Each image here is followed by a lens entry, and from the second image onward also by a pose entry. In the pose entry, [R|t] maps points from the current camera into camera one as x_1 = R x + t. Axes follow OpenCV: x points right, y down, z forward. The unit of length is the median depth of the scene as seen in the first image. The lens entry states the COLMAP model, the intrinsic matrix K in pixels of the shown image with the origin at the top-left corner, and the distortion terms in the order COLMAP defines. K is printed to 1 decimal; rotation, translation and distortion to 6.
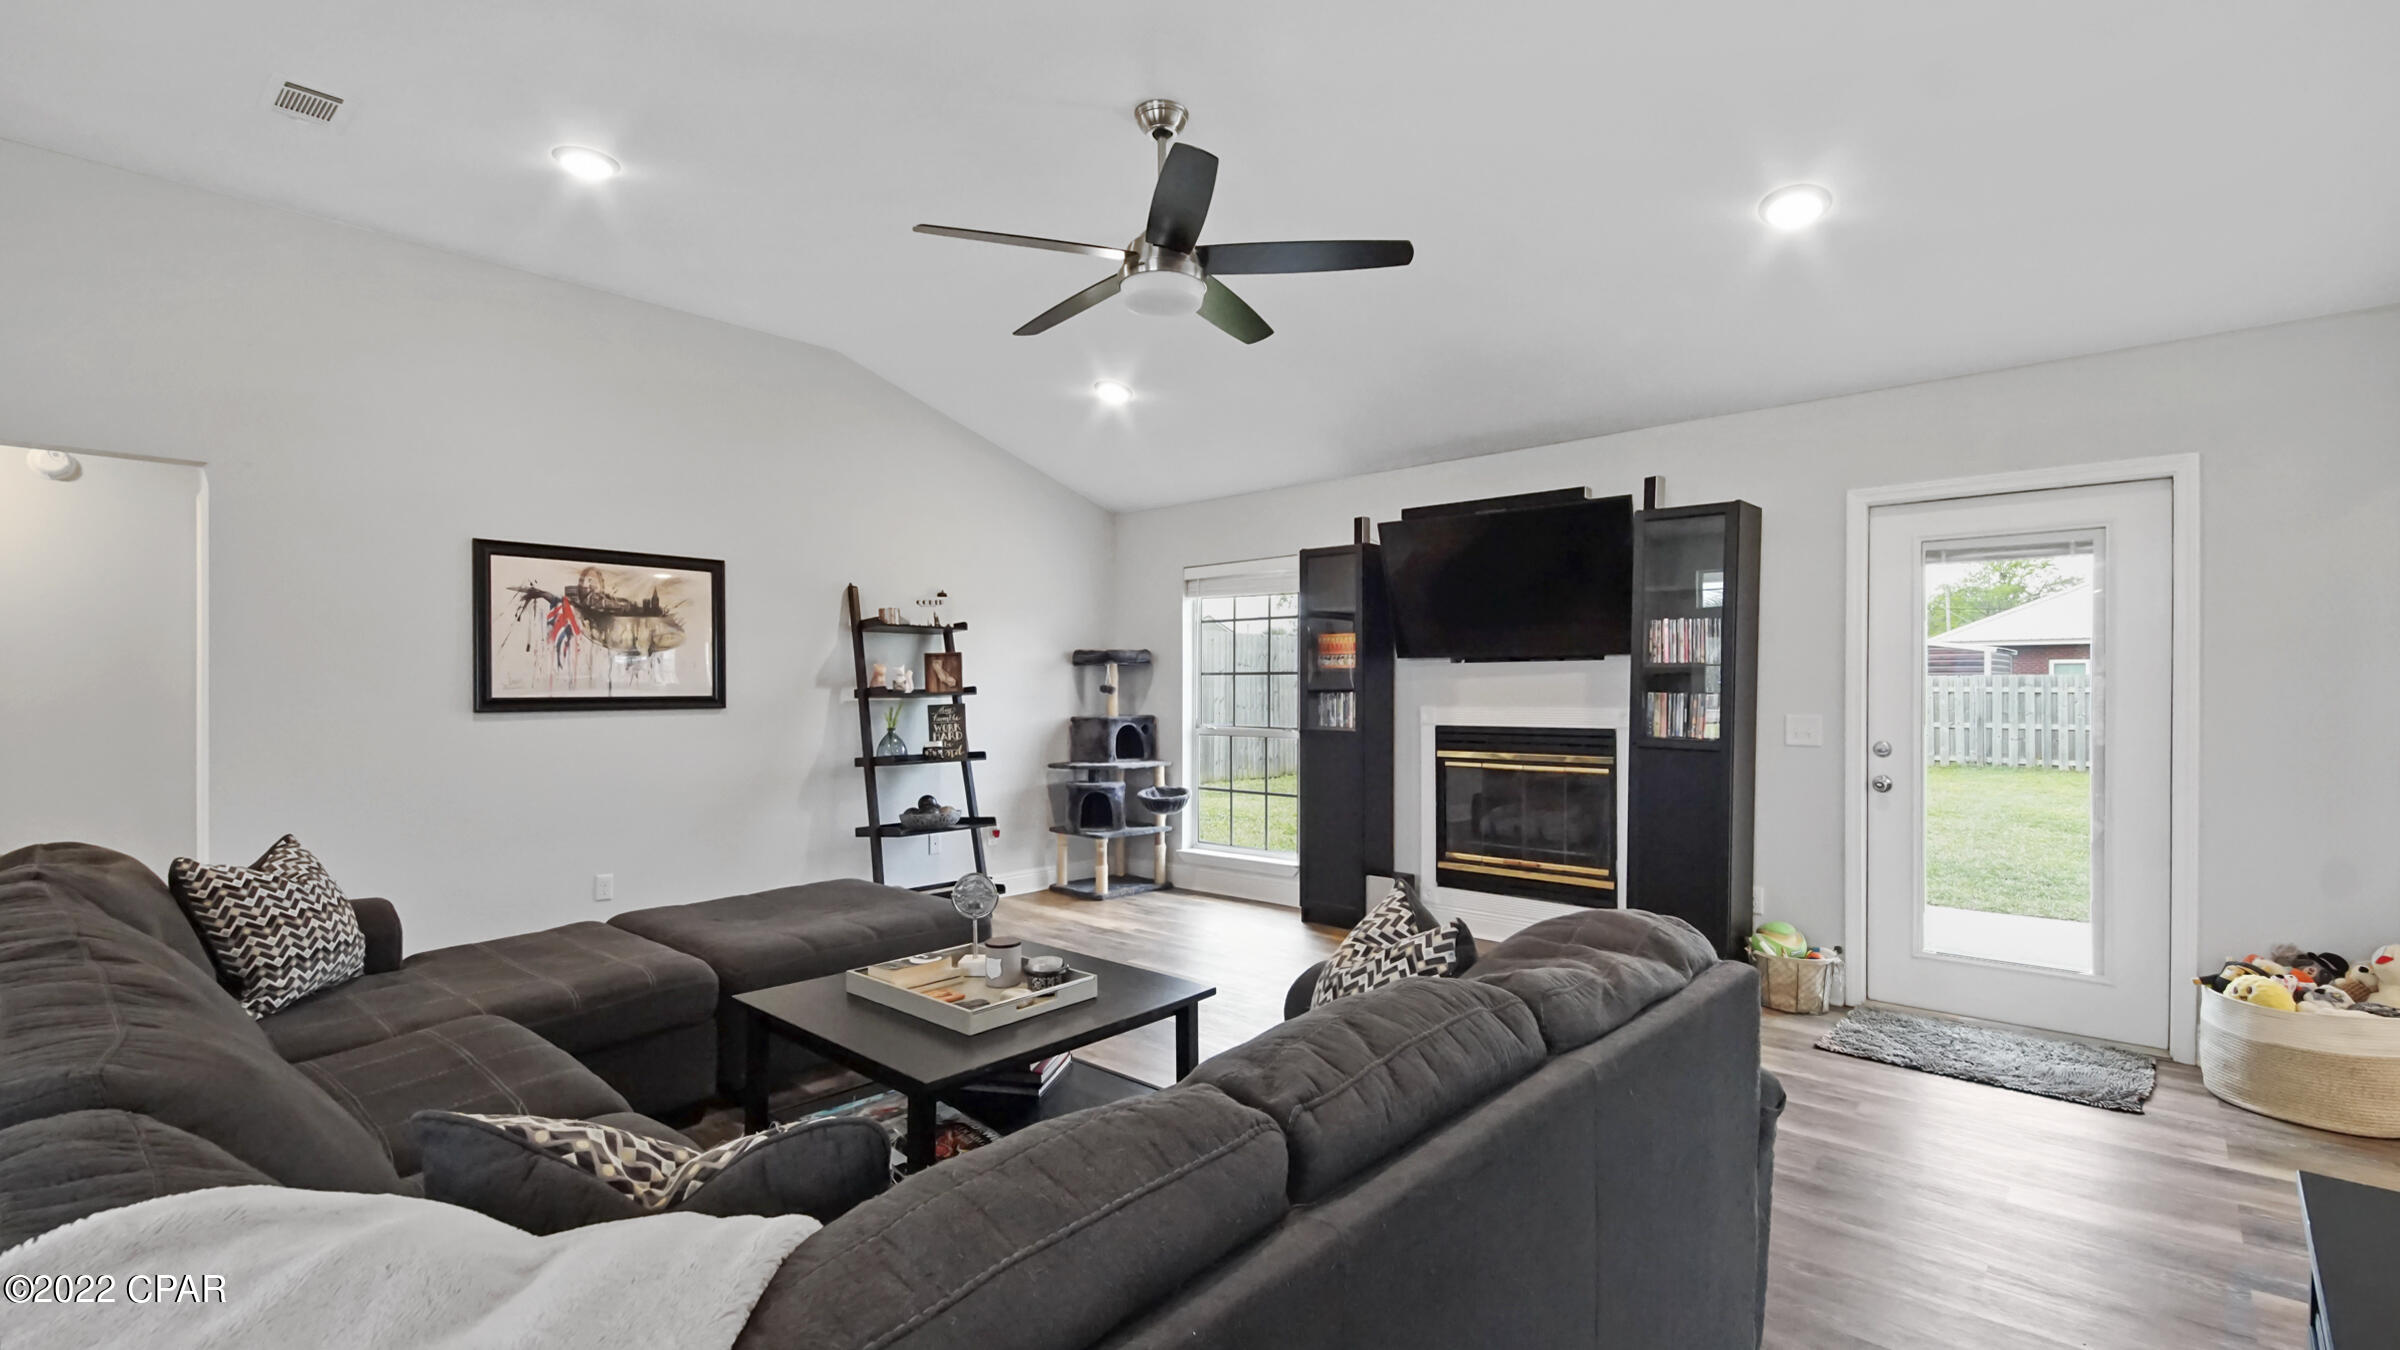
lens RADIAL K [[1027.1, 0, 1187.9], [0, 1027.1, 674.1], [0, 0, 1]] dist [0.008887, -0.003199]
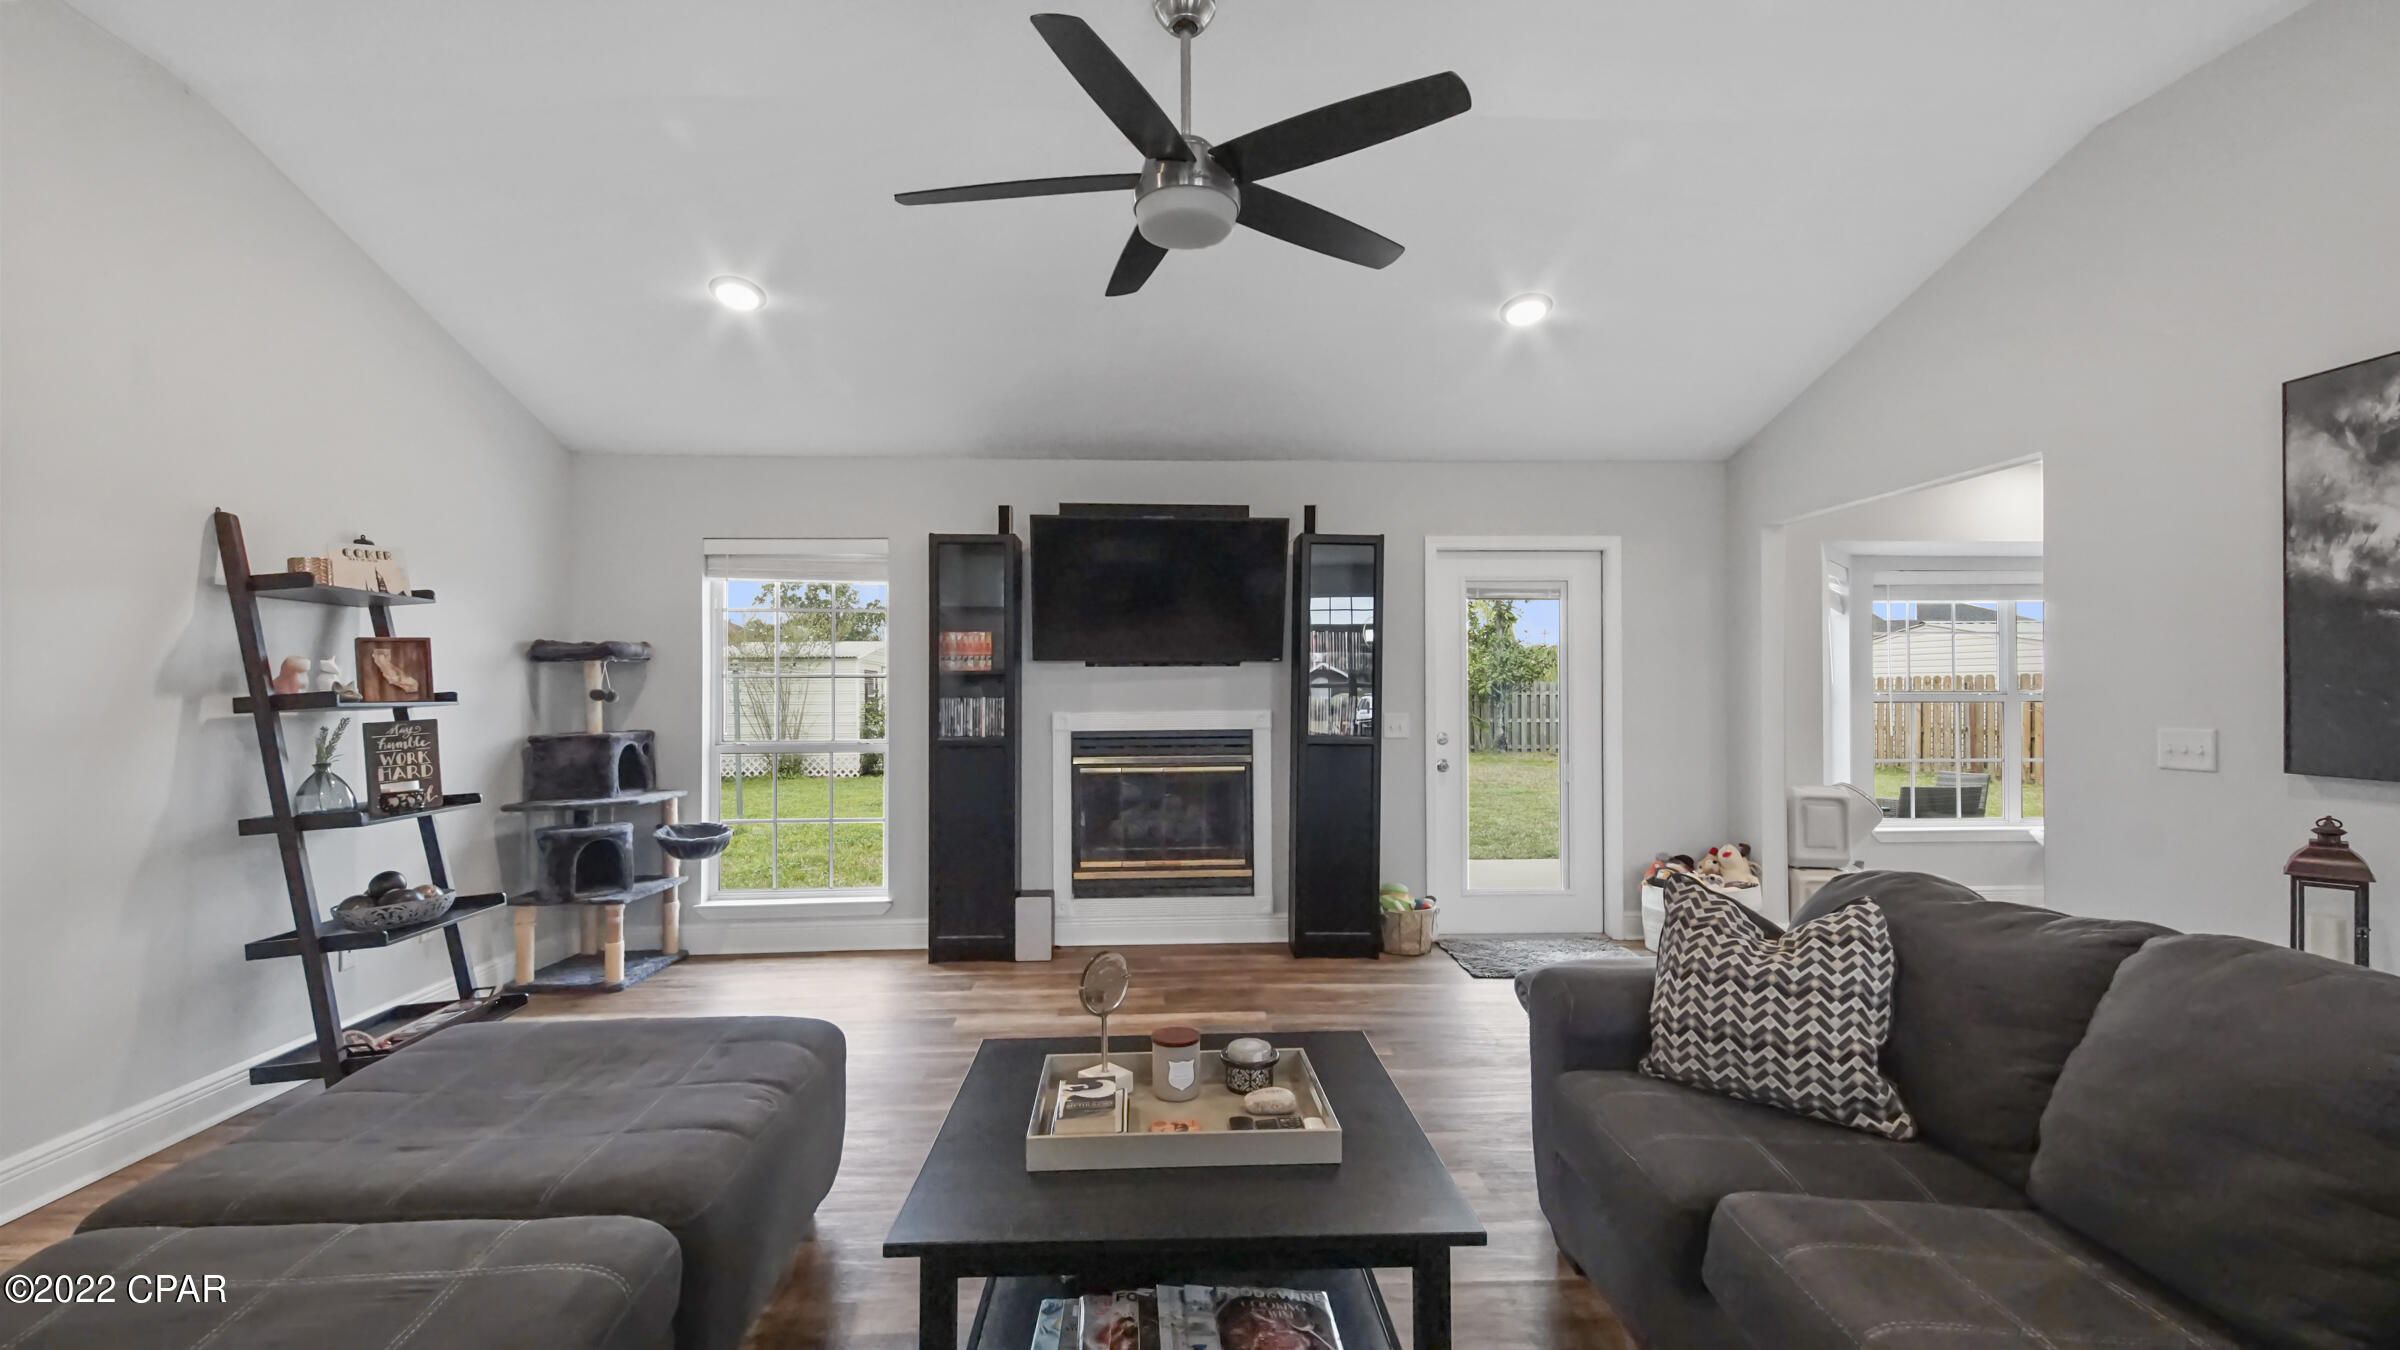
lens RADIAL K [[1027.1, 0, 1184.7], [0, 1027.1, 665.1], [0, 0, 1]] dist [0.008887, -0.003199]
pose [[0.715160, 0.016206, 0.698773, -0.355405], [-0.006387, 0.999841, -0.016652, 0.003214], [-0.698932, 0.007446, 0.715150, 0.238493]]
